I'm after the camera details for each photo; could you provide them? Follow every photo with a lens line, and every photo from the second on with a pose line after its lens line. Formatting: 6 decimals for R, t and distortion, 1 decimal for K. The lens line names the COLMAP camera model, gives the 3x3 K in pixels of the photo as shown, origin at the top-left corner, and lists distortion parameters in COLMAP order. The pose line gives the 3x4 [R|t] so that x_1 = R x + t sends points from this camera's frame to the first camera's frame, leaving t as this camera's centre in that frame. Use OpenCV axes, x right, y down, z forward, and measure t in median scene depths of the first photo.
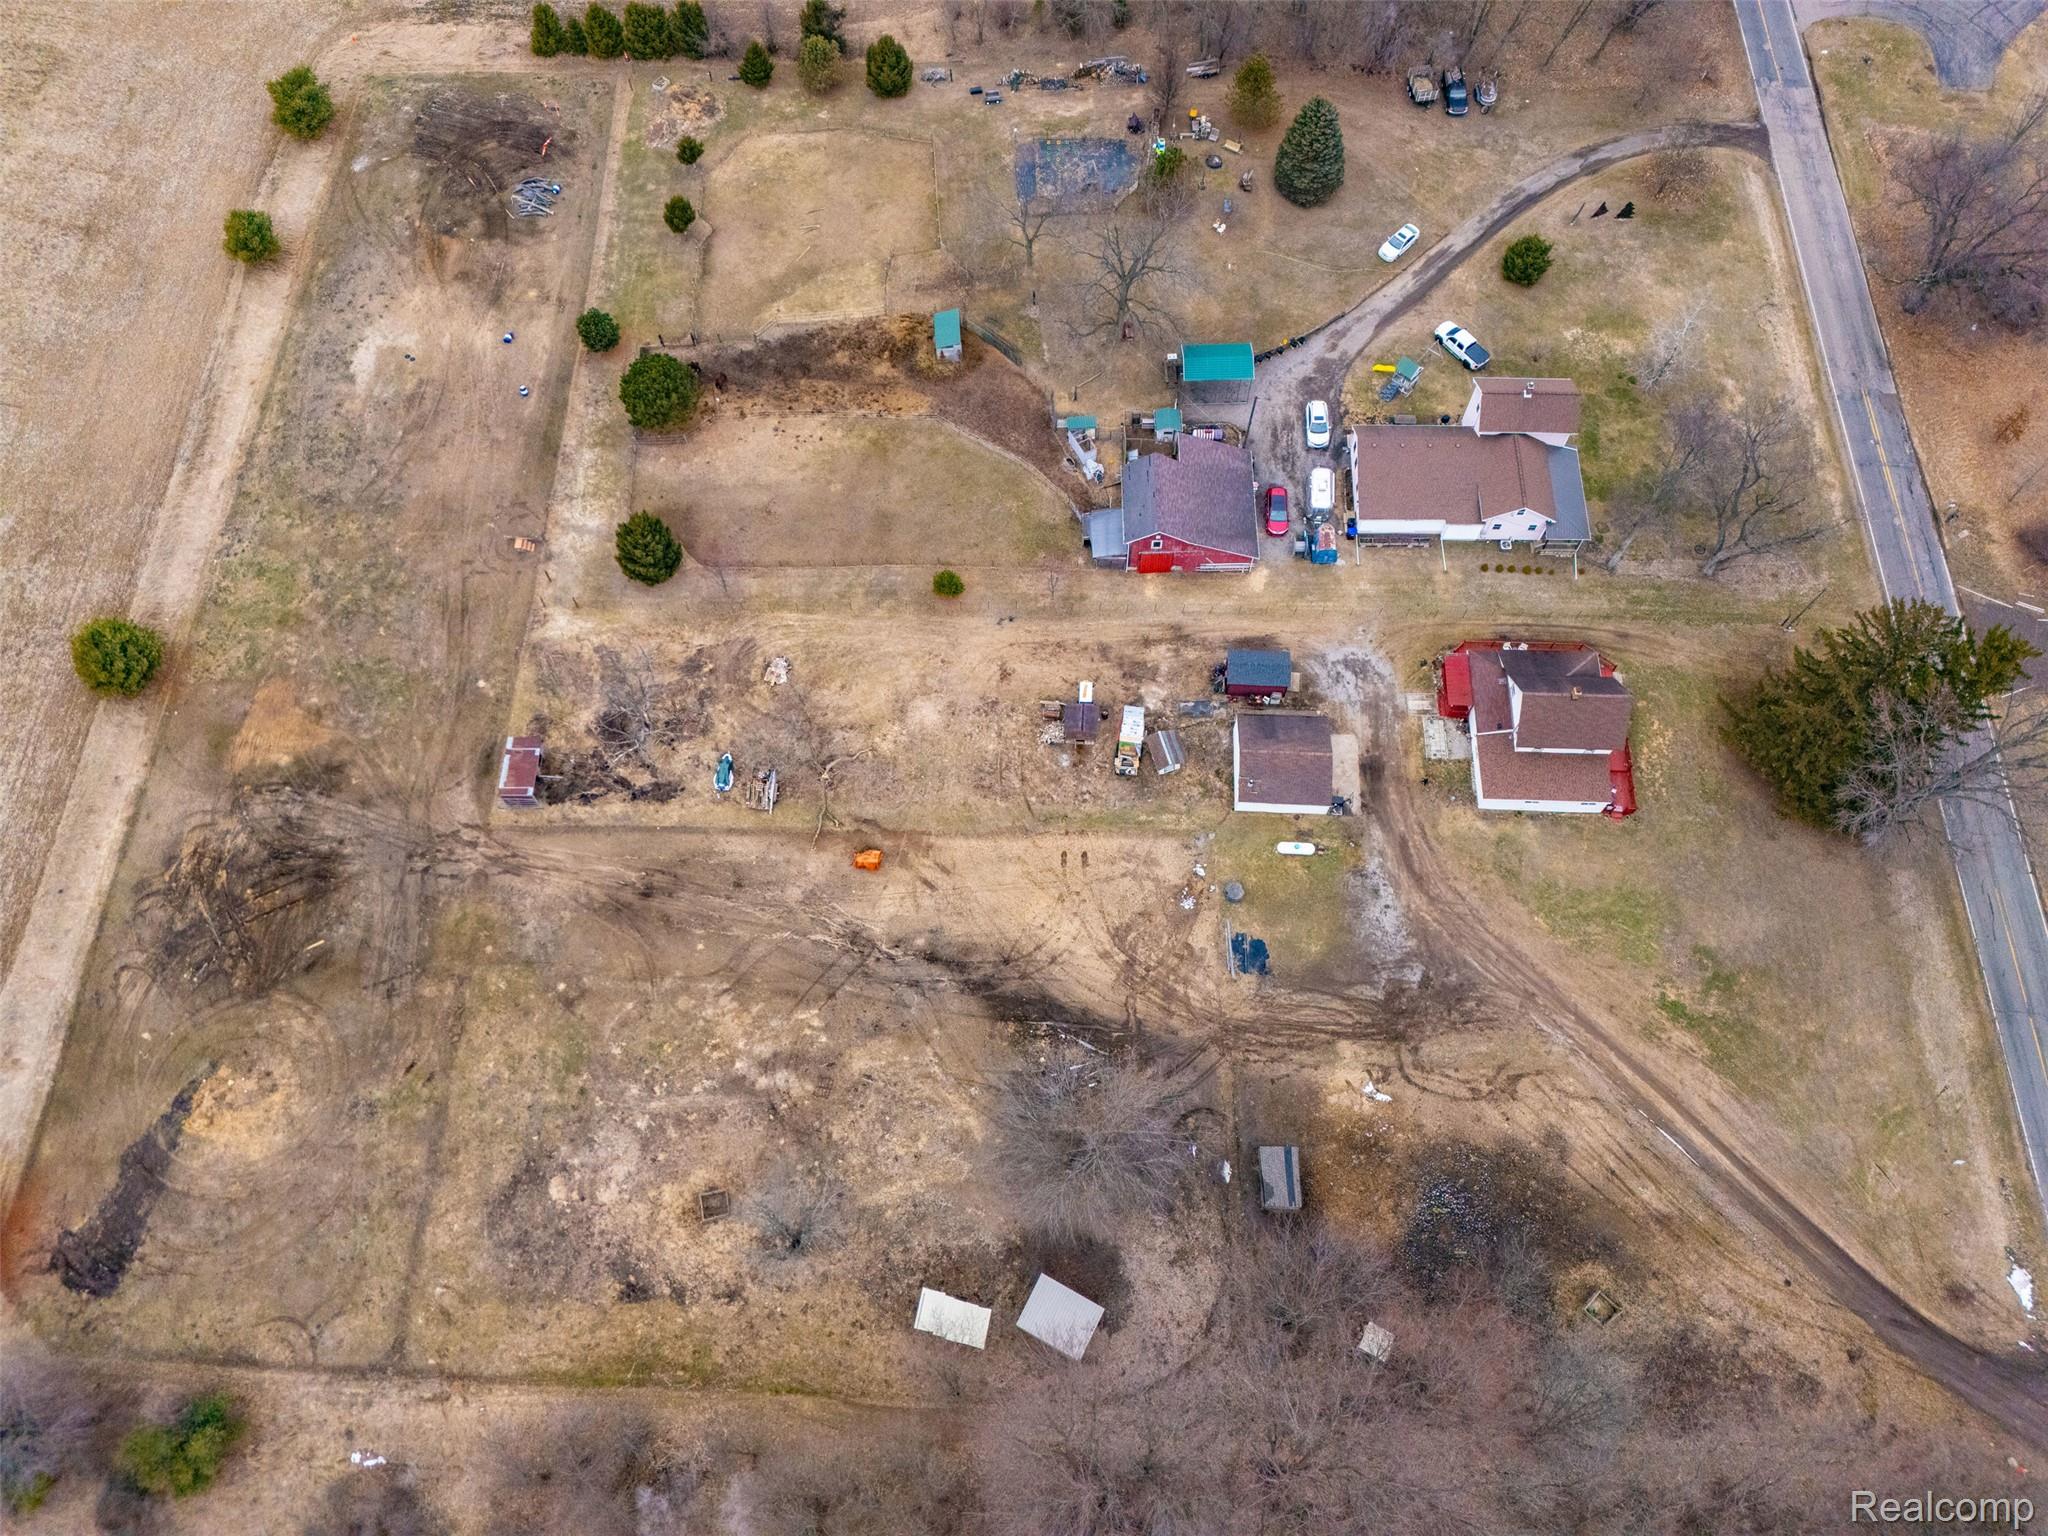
lens RADIAL K [[1487.8, 0, 1026.8], [0, 1487.8, 770.8], [0, 0, 1]] dist [0.106855, -0.114104]
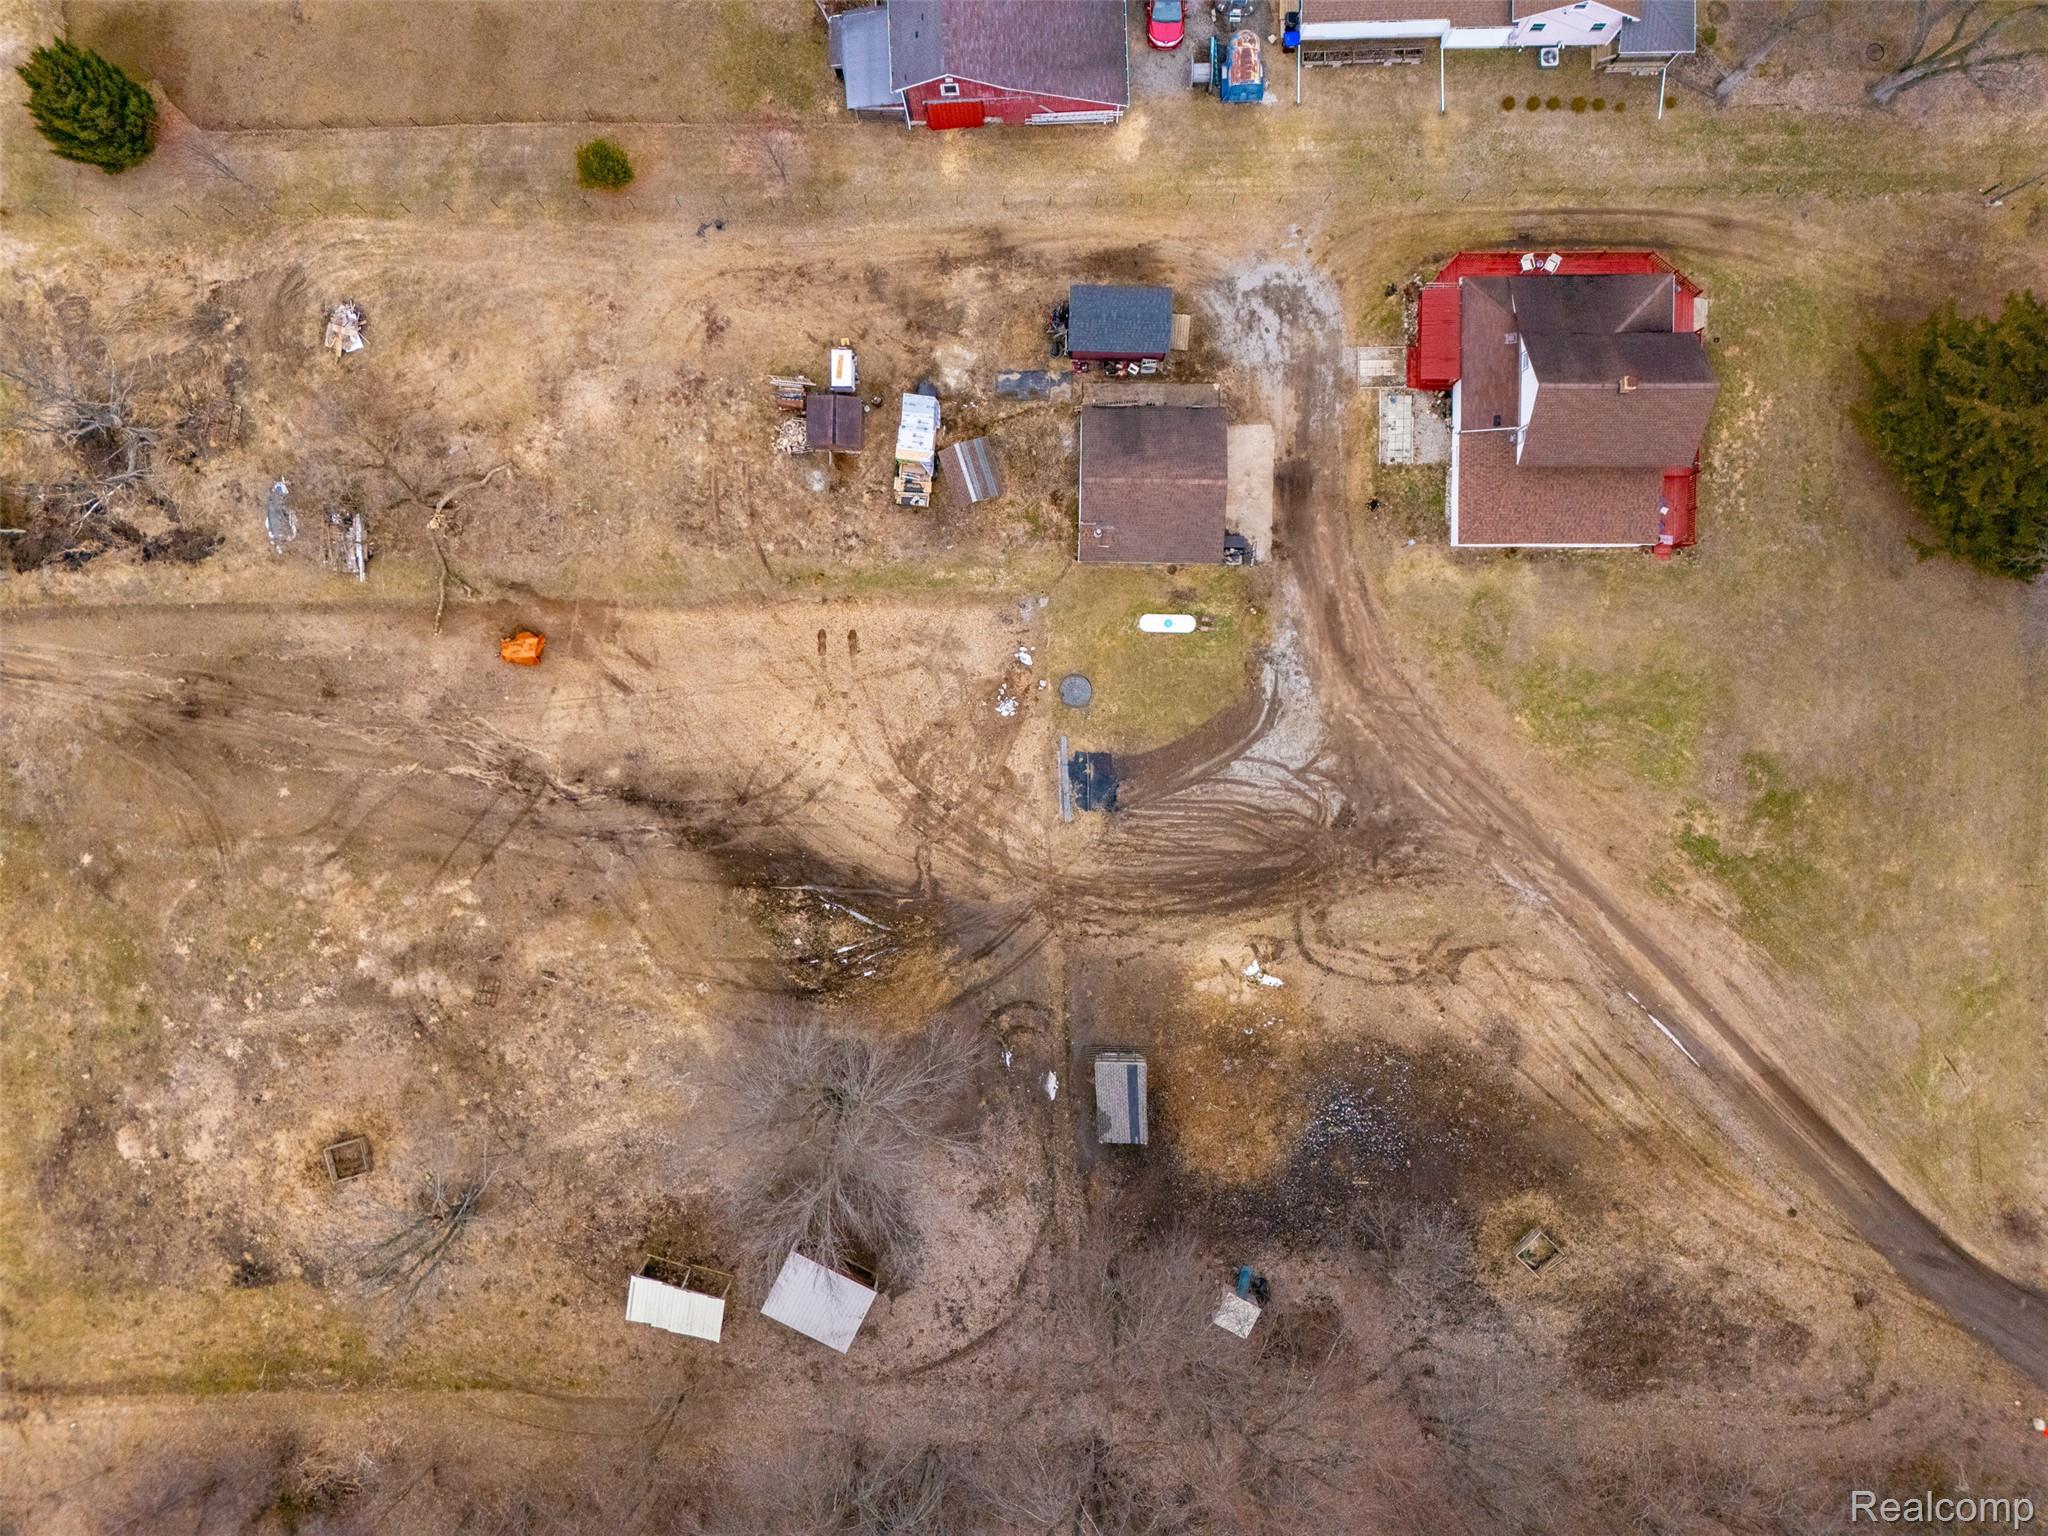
lens RADIAL K [[1487.8, 0, 1026.8], [0, 1487.8, 770.8], [0, 0, 1]] dist [0.106855, -0.114104]
pose [[0.999626, -0.025984, -0.008517, 0.122798], [0.027135, 0.904085, 0.426490, -0.172901], [-0.003382, -0.426561, 0.904452, 0.378642]]
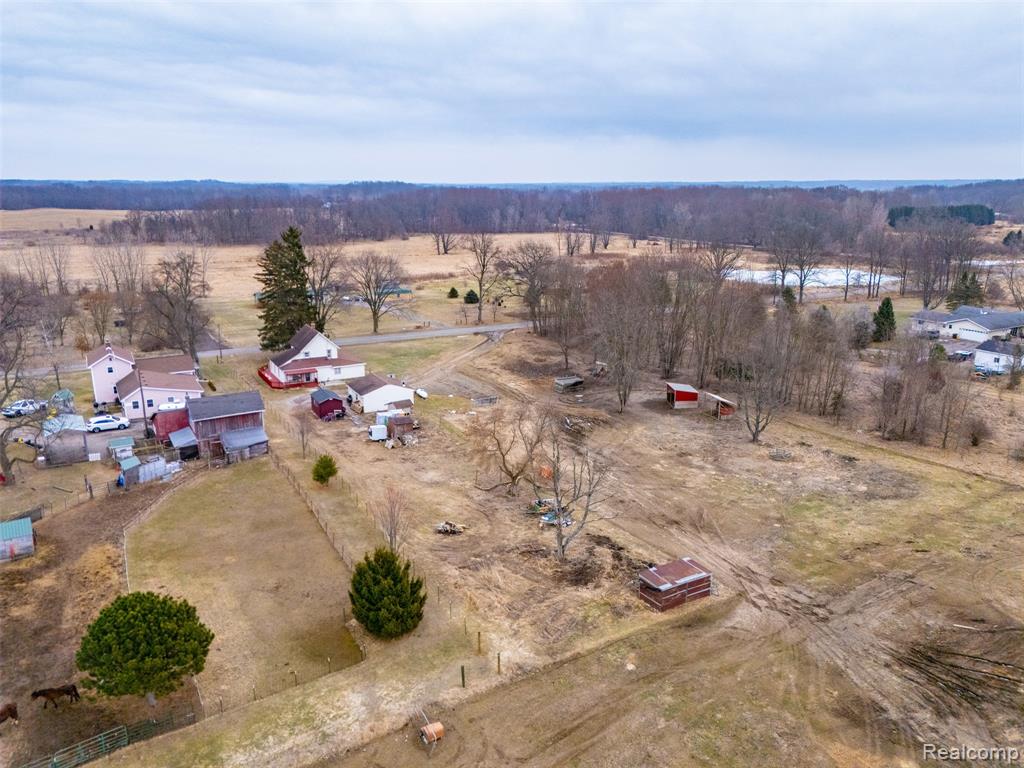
lens RADIAL K [[743.9, 0, 513.4], [0, 743.9, 385.4], [0, 0, 1]] dist [0.106855, -0.114104]
pose [[-0.517197, -0.218728, 0.827445, -0.668587], [0.776301, 0.287183, 0.561144, -0.396434], [-0.360367, 0.932568, 0.021269, 0.934031]]
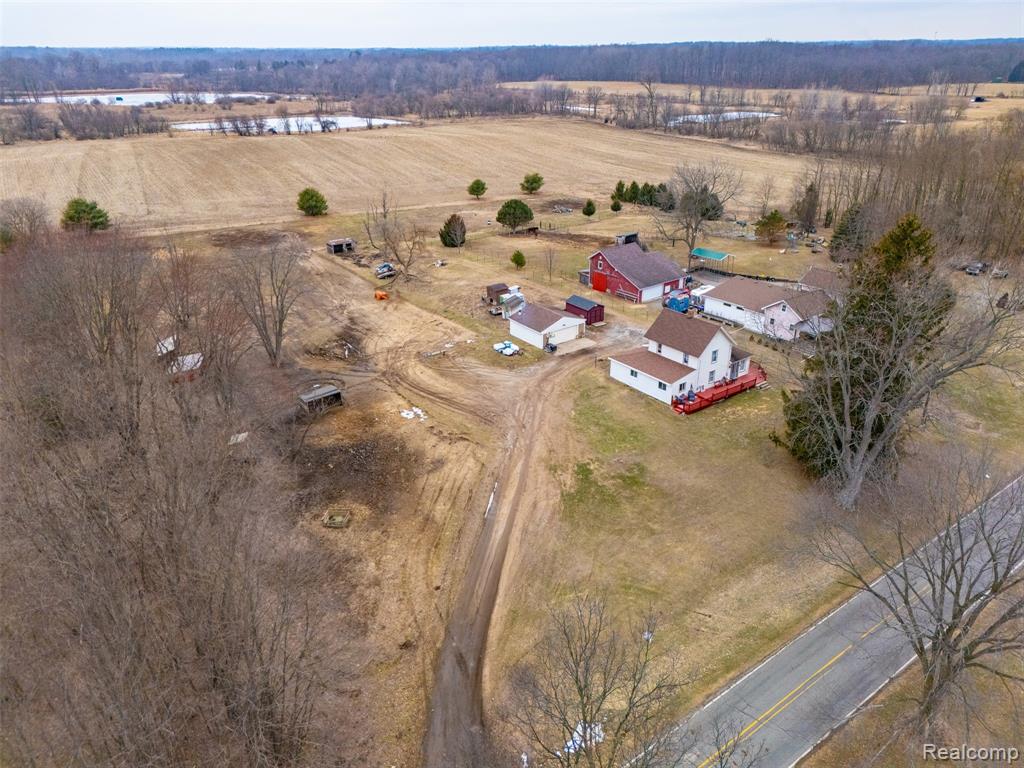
lens RADIAL K [[743.9, 0, 513.4], [0, 743.9, 385.4], [0, 0, 1]] dist [0.106855, -0.114104]
pose [[0.614416, 0.320434, -0.720982, 0.791102], [-0.712850, 0.617097, -0.333221, 0.351178], [0.338141, 0.718688, 0.607576, 0.537920]]
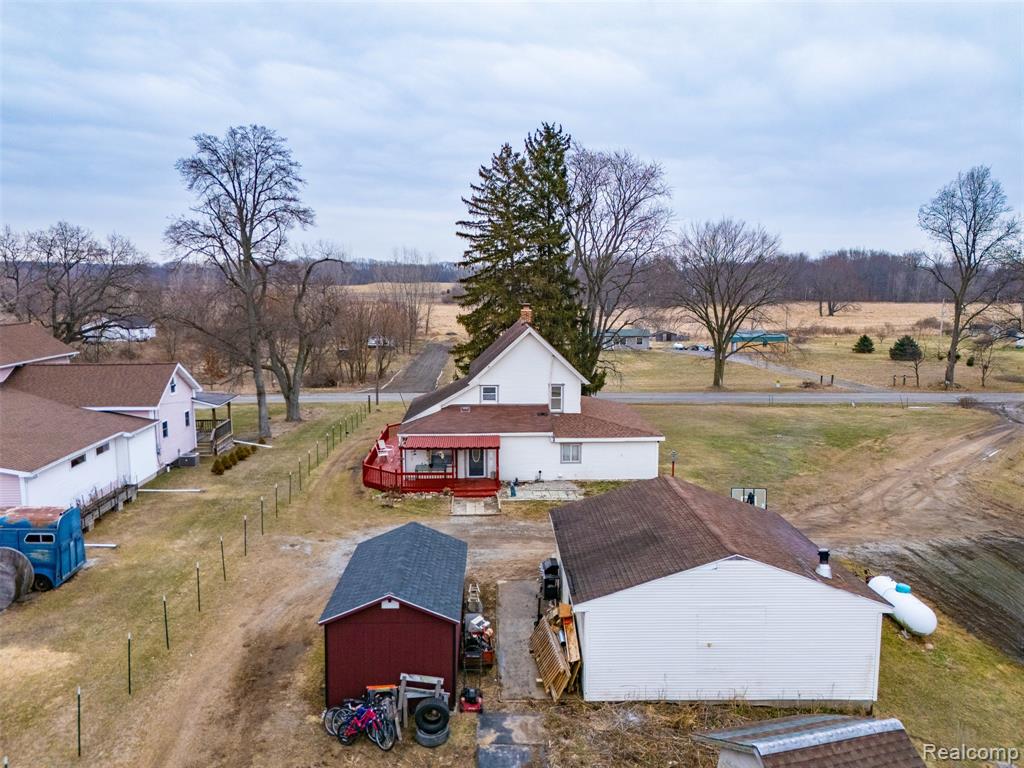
lens RADIAL K [[743.9, 0, 513.4], [0, 743.9, 385.4], [0, 0, 1]] dist [0.106855, -0.114104]
pose [[-0.079589, -0.139706, 0.986989, 0.001245], [0.903543, 0.408102, 0.130626, -0.089282], [-0.421042, 0.902183, 0.093750, 0.978958]]
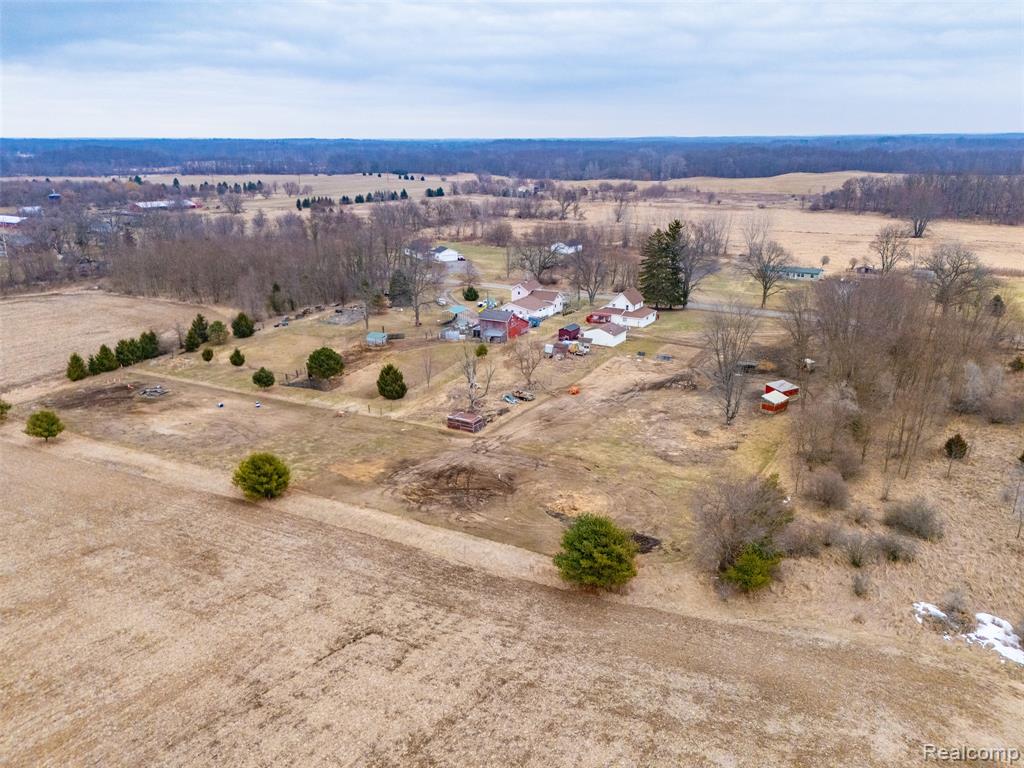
lens RADIAL K [[743.9, 0, 513.4], [0, 743.9, 385.4], [0, 0, 1]] dist [0.106855, -0.114104]
pose [[0.476312, -0.273133, 0.835778, -1.149482], [0.798159, 0.533077, -0.280663, 0.312521], [-0.368875, 0.800767, 0.471914, 0.482132]]
